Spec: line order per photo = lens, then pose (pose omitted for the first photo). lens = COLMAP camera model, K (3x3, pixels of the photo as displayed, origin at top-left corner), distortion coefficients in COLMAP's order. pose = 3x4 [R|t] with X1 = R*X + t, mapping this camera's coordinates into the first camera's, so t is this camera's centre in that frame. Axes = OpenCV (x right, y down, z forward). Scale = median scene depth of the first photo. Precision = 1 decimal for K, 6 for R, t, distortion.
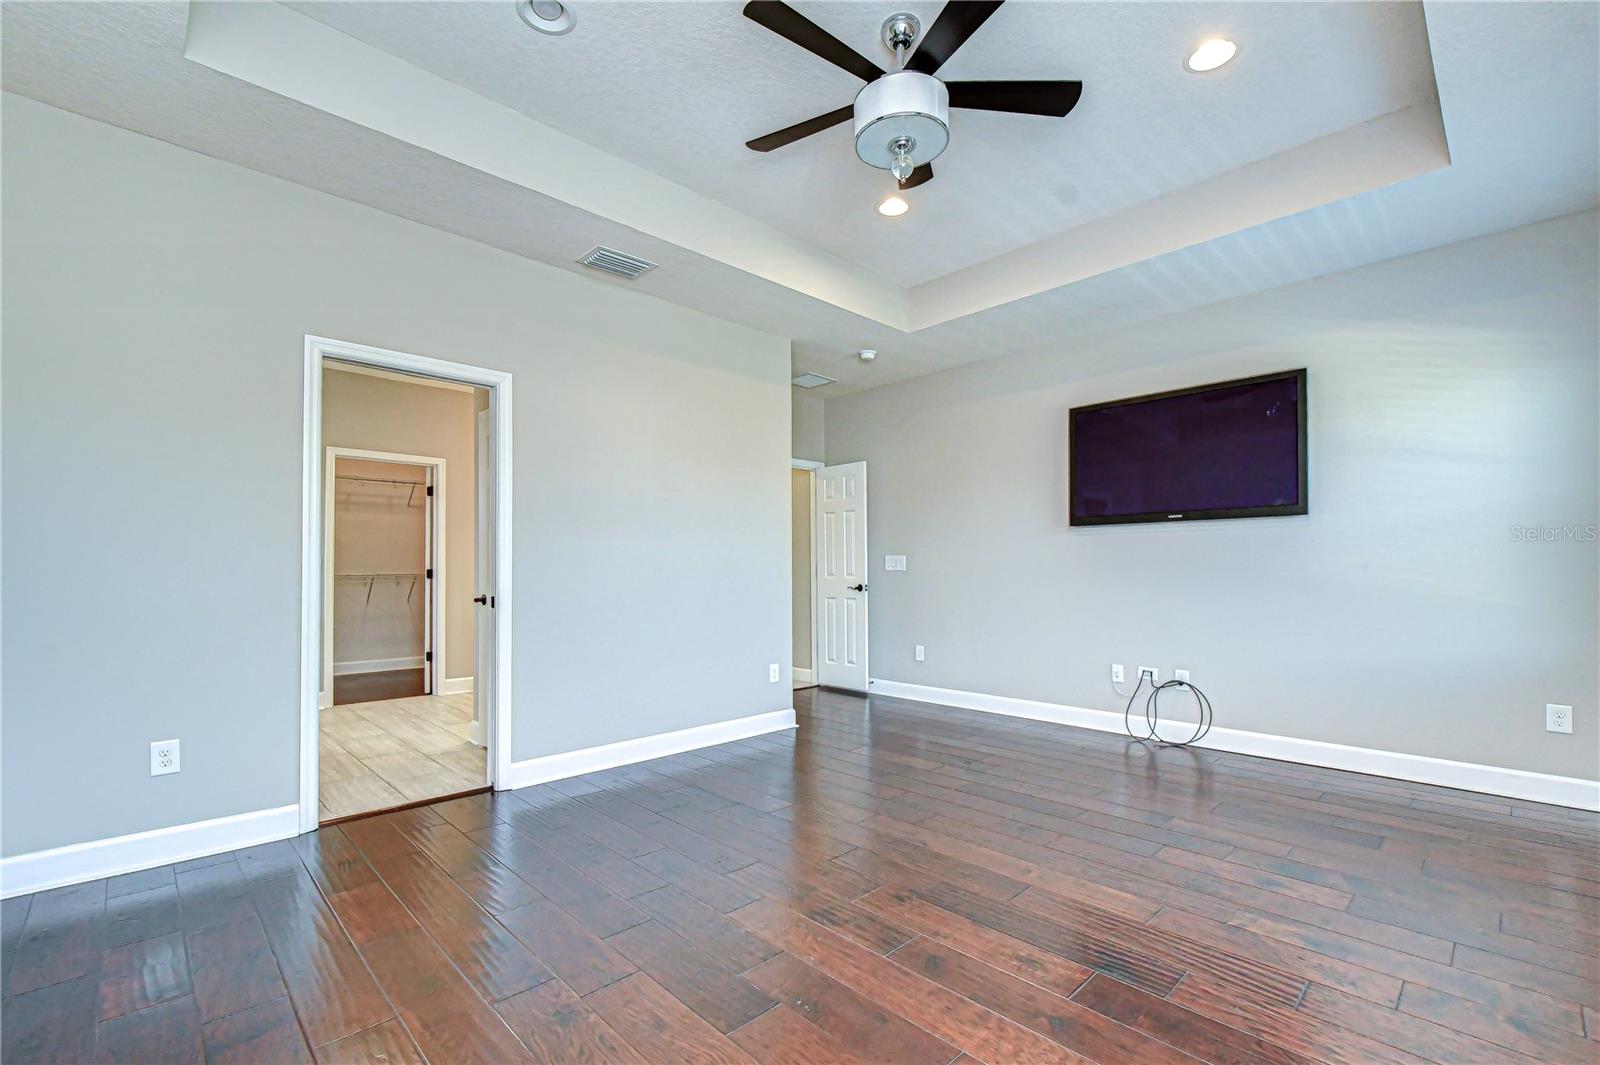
lens RADIAL K [[708.6, 0, 812.0], [0, 708.6, 571.7], [0, 0, 1]] dist [0.010068, -0.000065]
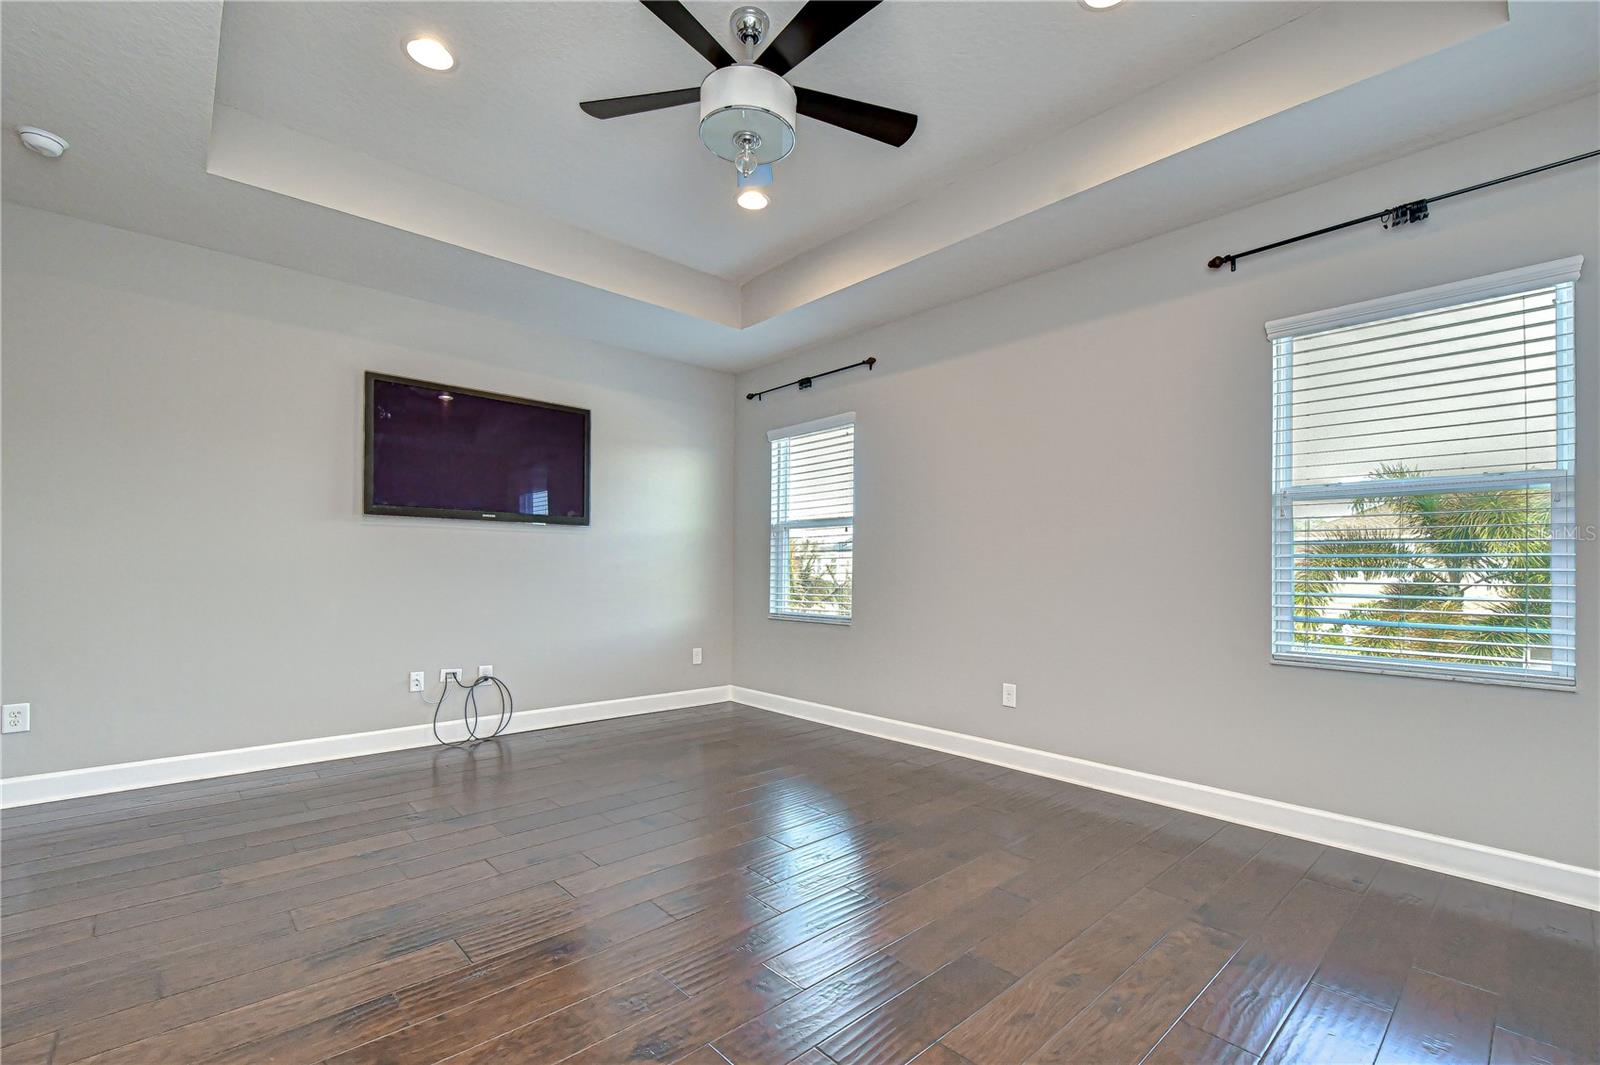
lens RADIAL K [[708.6, 0, 812.0], [0, 708.6, 571.7], [0, 0, 1]] dist [0.010068, -0.000065]
pose [[0.031441, 0.001091, 0.999505, -0.502313], [-0.007622, 0.999971, -0.000851, -0.000337], [-0.999477, -0.007591, 0.031449, 0.506138]]
